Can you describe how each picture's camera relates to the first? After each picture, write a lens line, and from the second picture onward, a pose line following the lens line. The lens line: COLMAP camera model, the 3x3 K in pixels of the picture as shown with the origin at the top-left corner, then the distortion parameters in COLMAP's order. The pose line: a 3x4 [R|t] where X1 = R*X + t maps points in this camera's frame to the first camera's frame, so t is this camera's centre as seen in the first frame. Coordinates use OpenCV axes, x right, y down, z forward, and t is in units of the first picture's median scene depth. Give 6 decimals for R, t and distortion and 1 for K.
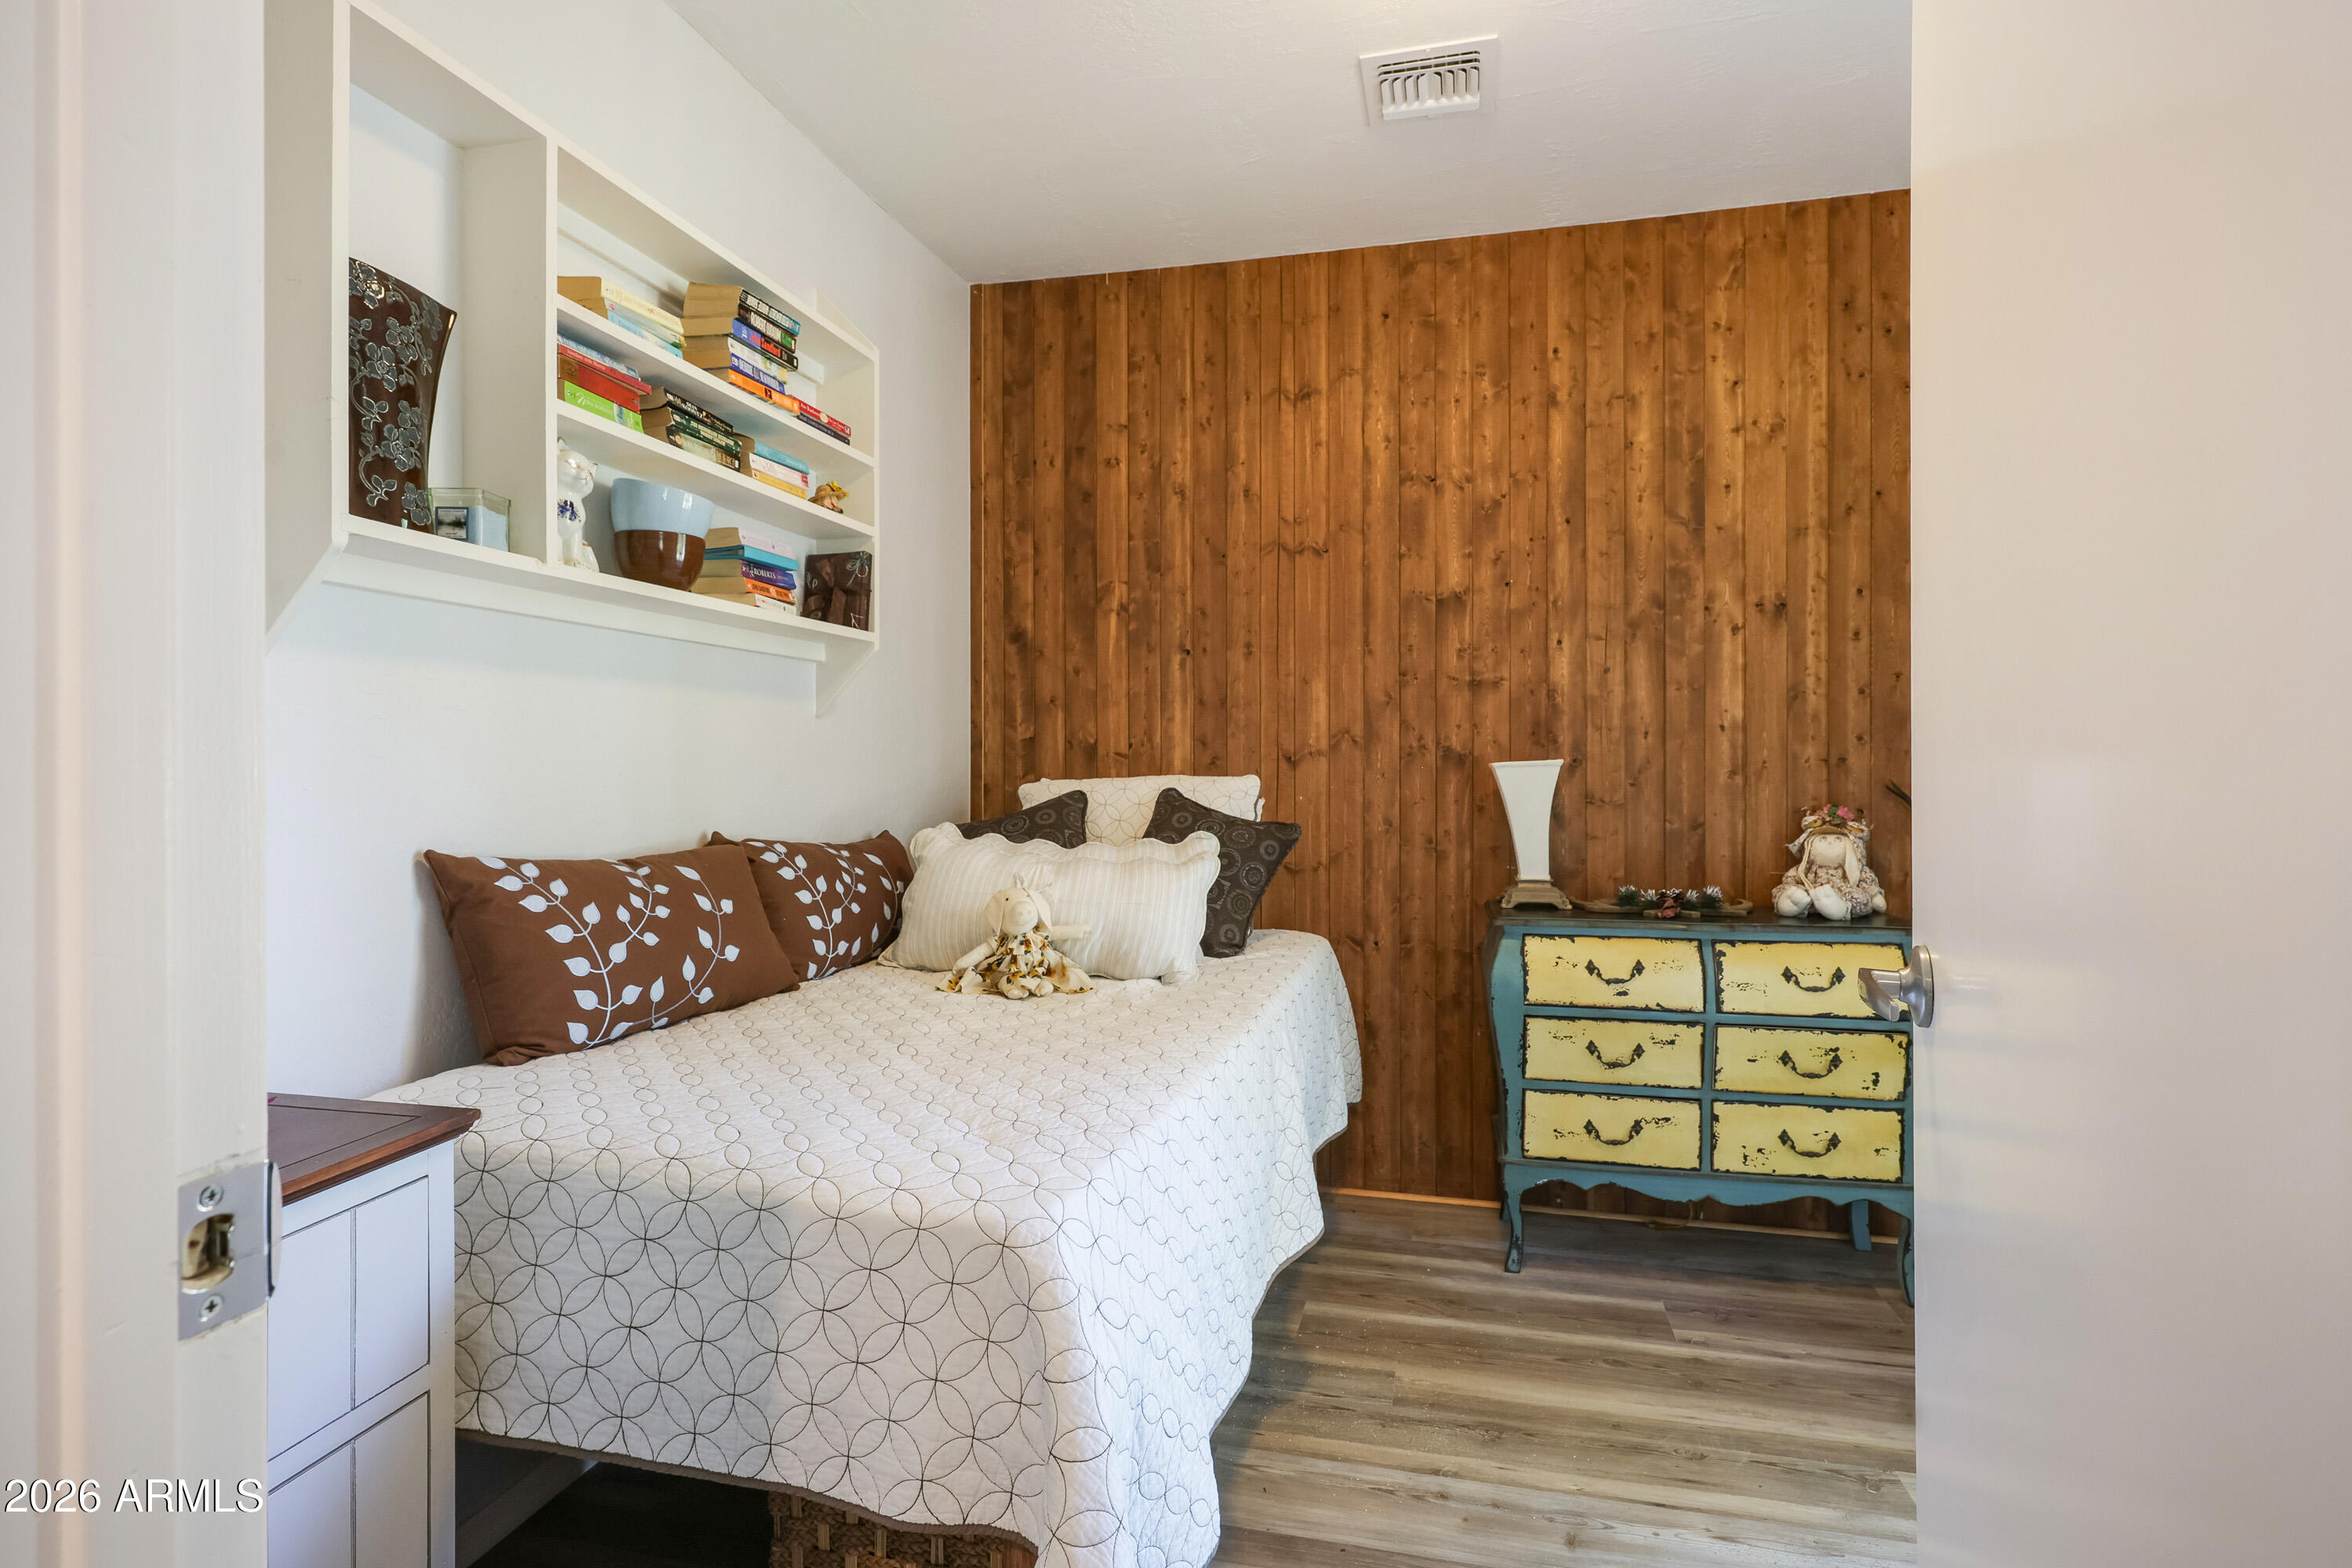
lens RADIAL K [[1161.7, 0, 1178.8], [0, 1161.7, 759.2], [0, 0, 1]] dist [-0.001766, -0.000460]
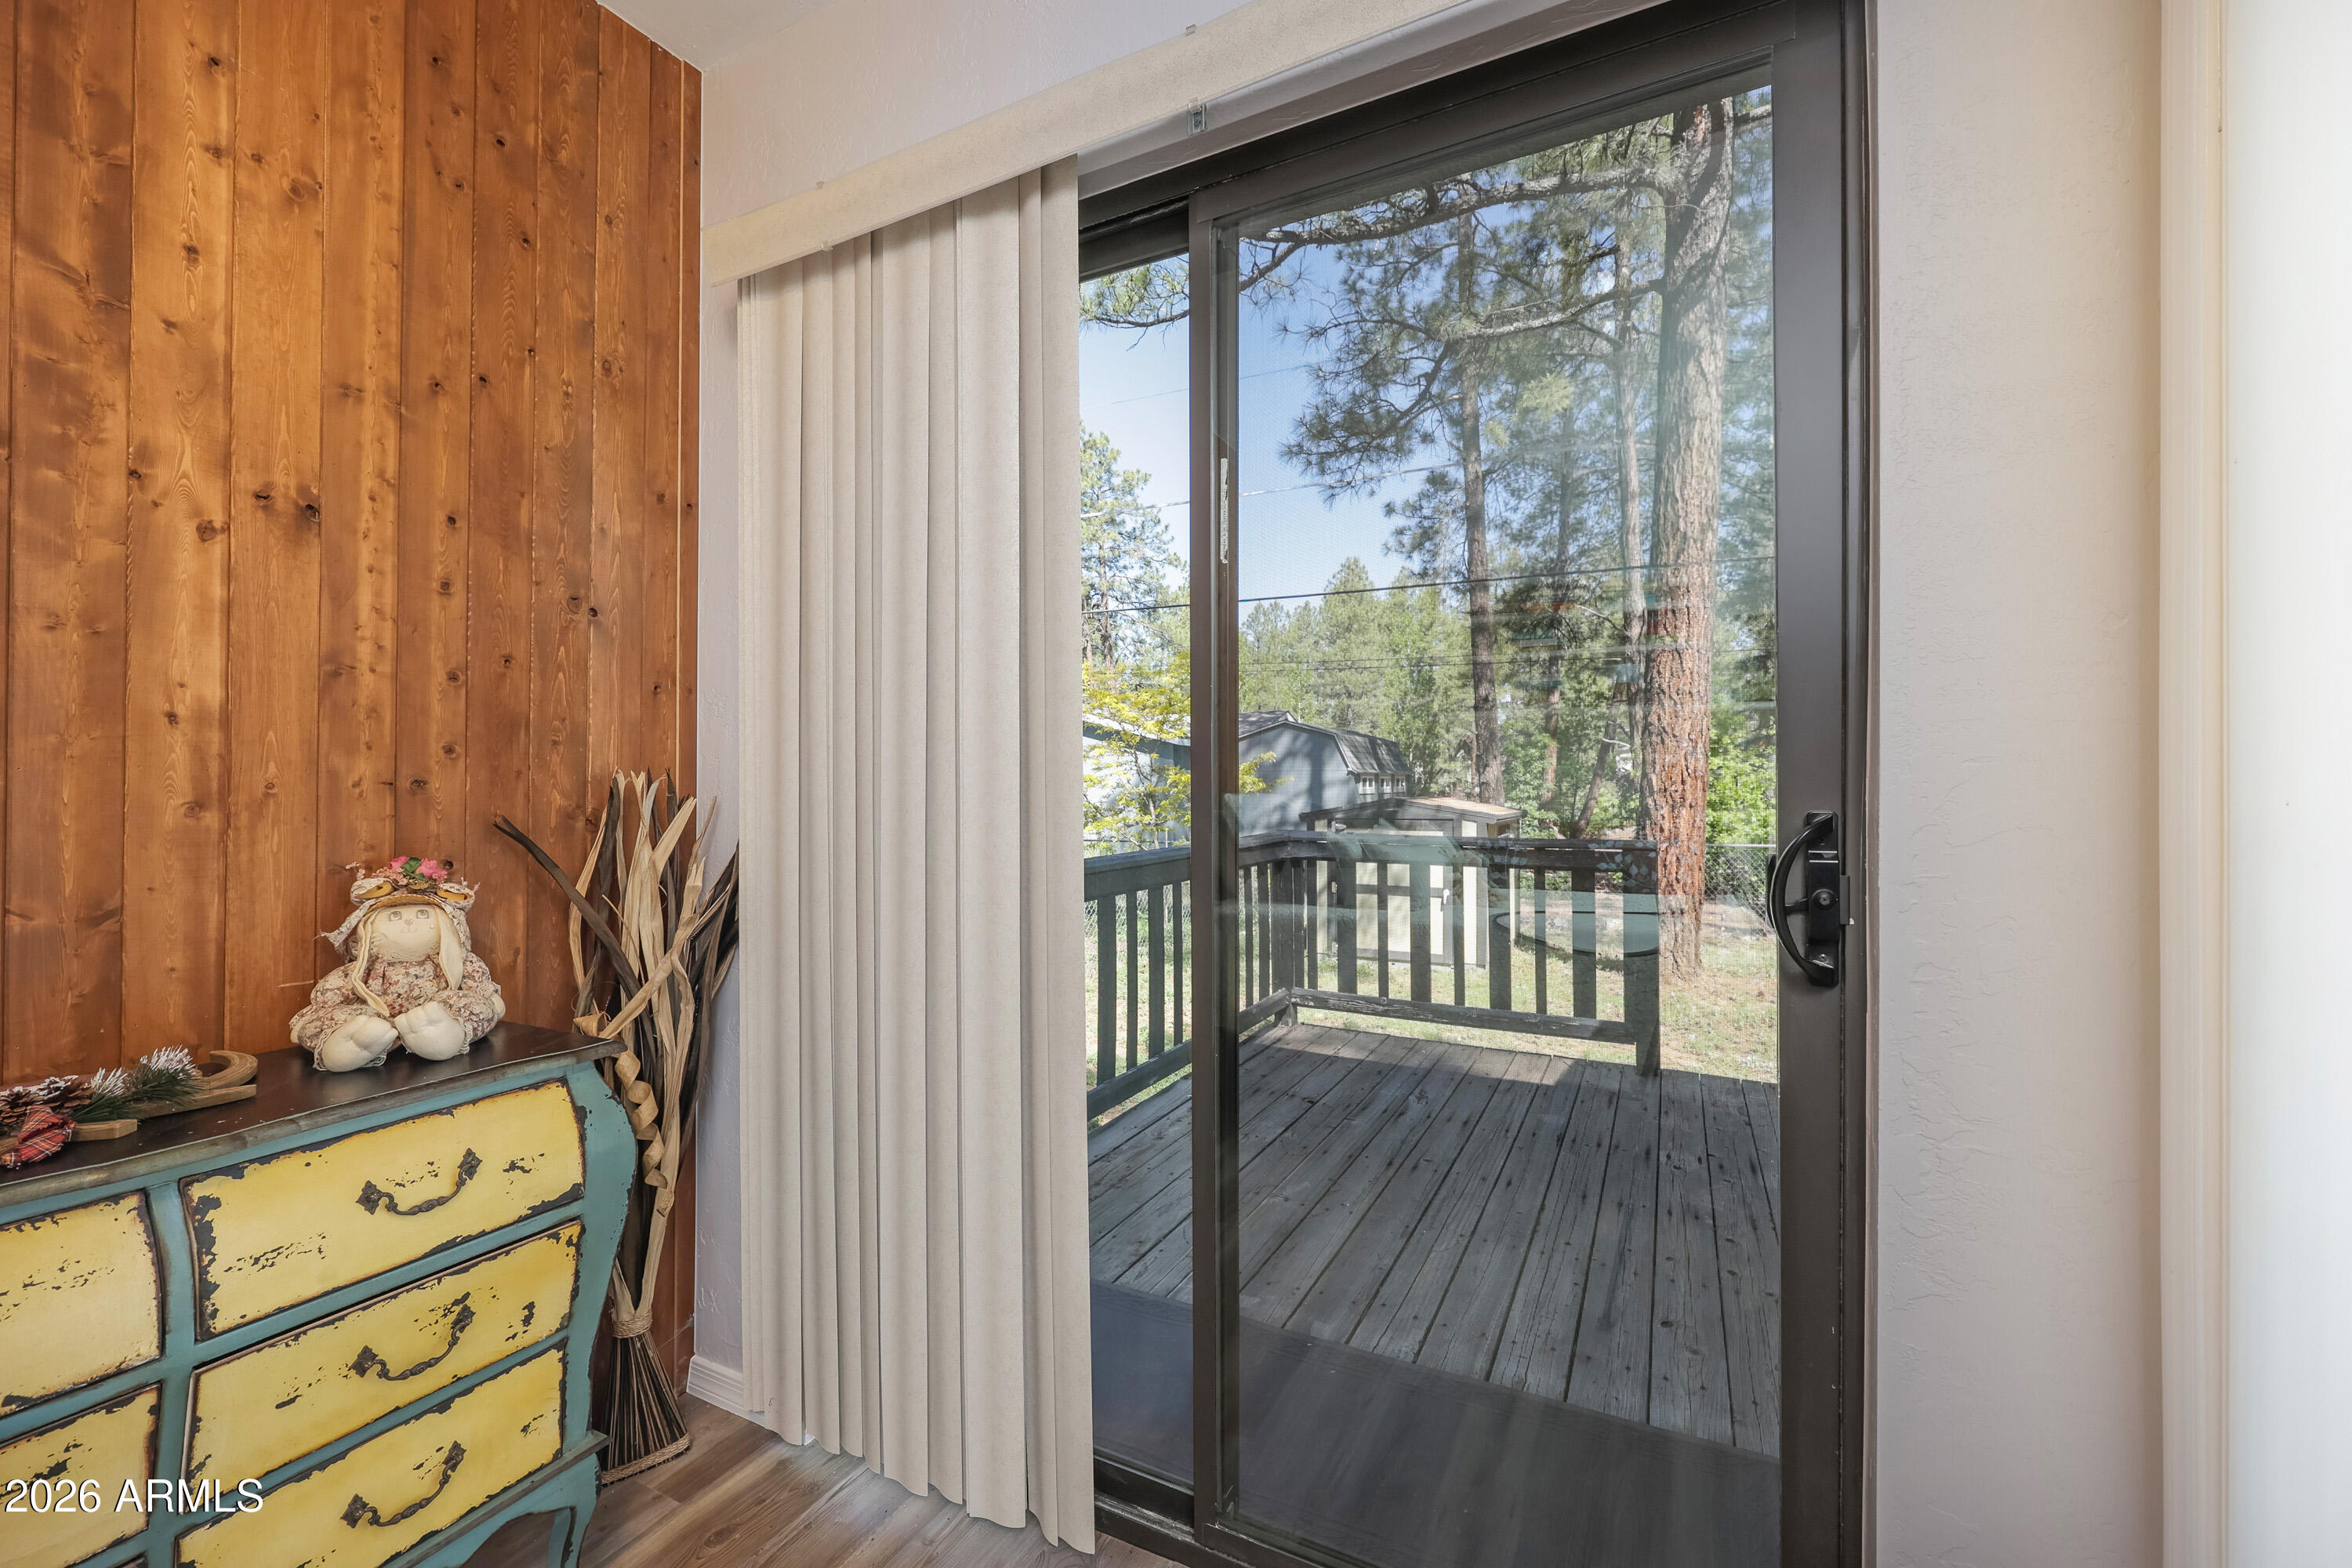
lens RADIAL K [[953.5, 0, 1165.3], [0, 953.5, 787.9], [0, 0, 1]] dist [0.000277, 0.000311]
pose [[0.245631, 0.007806, 0.969332, 0.169921], [-0.007358, 0.999954, -0.006188, 0.003140], [-0.969336, -0.005613, 0.245677, 0.474352]]
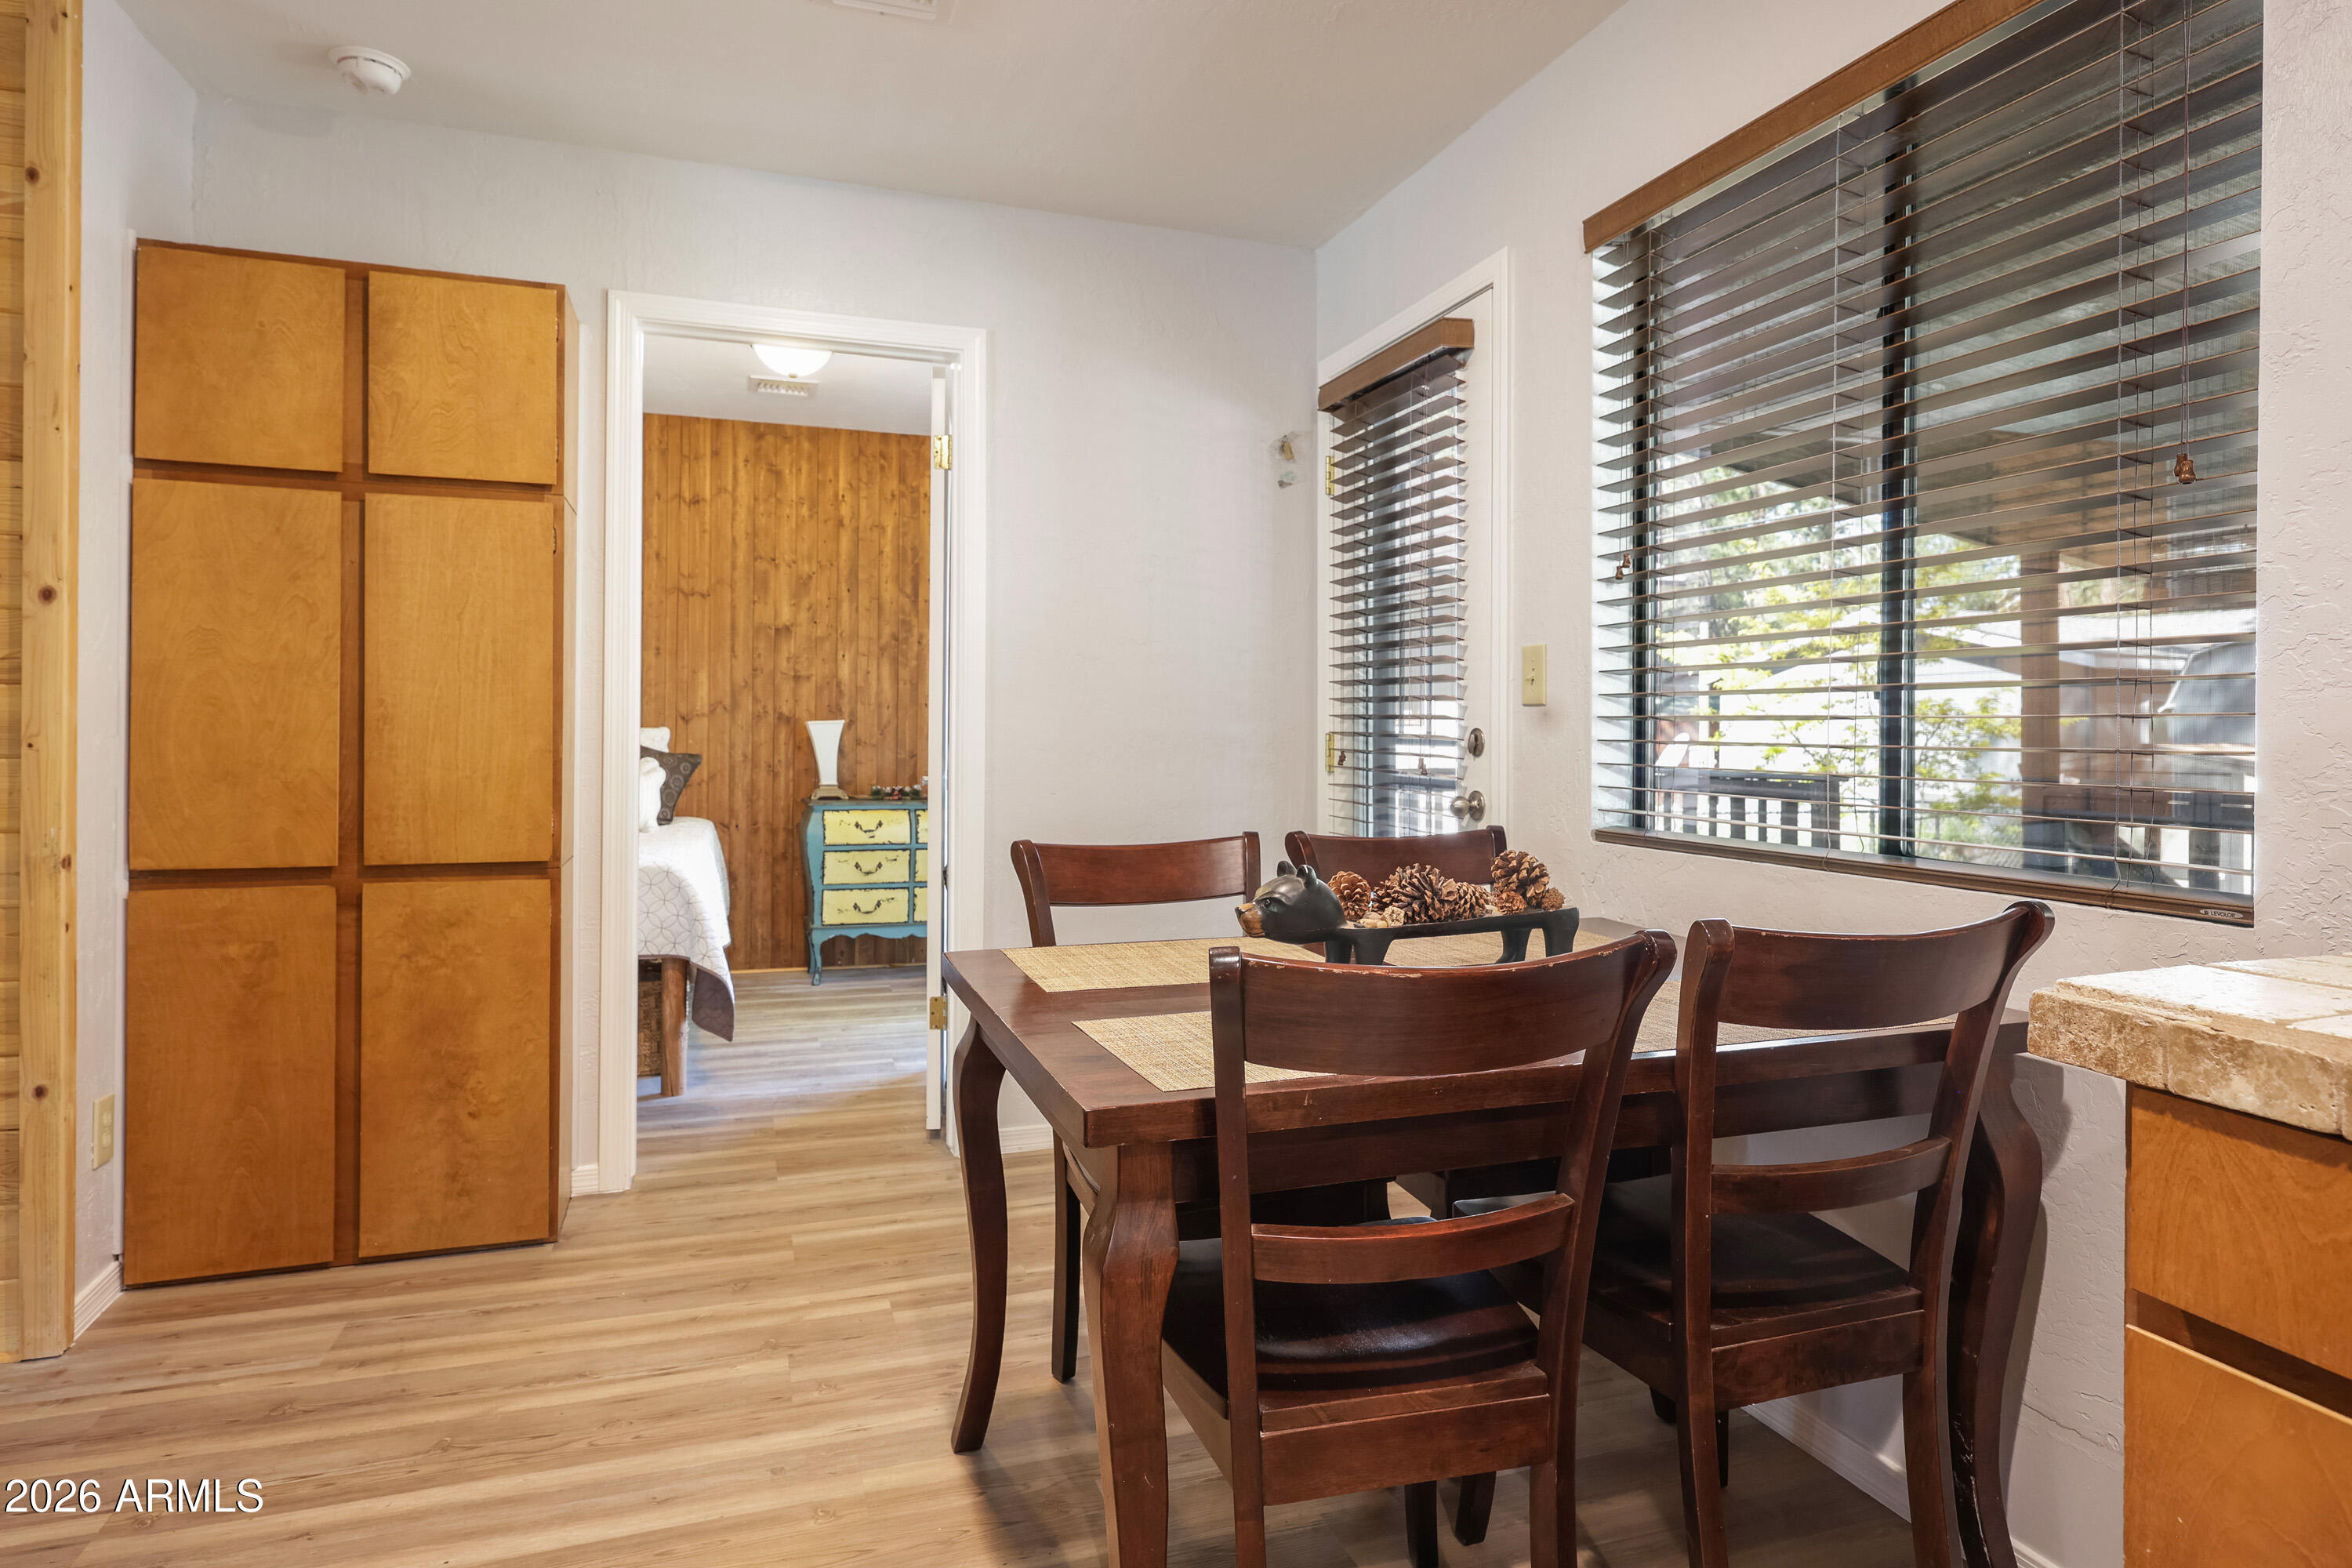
lens RADIAL K [[1319.9, 0, 1181.7], [0, 1319.9, 729.1], [0, 0, 1]] dist [0.000184, -0.000527]
pose [[0.843744, 0.007675, 0.536692, -0.346887], [-0.011663, 0.999924, 0.004037, -0.000580], [-0.536620, -0.009666, 0.843769, -1.070077]]
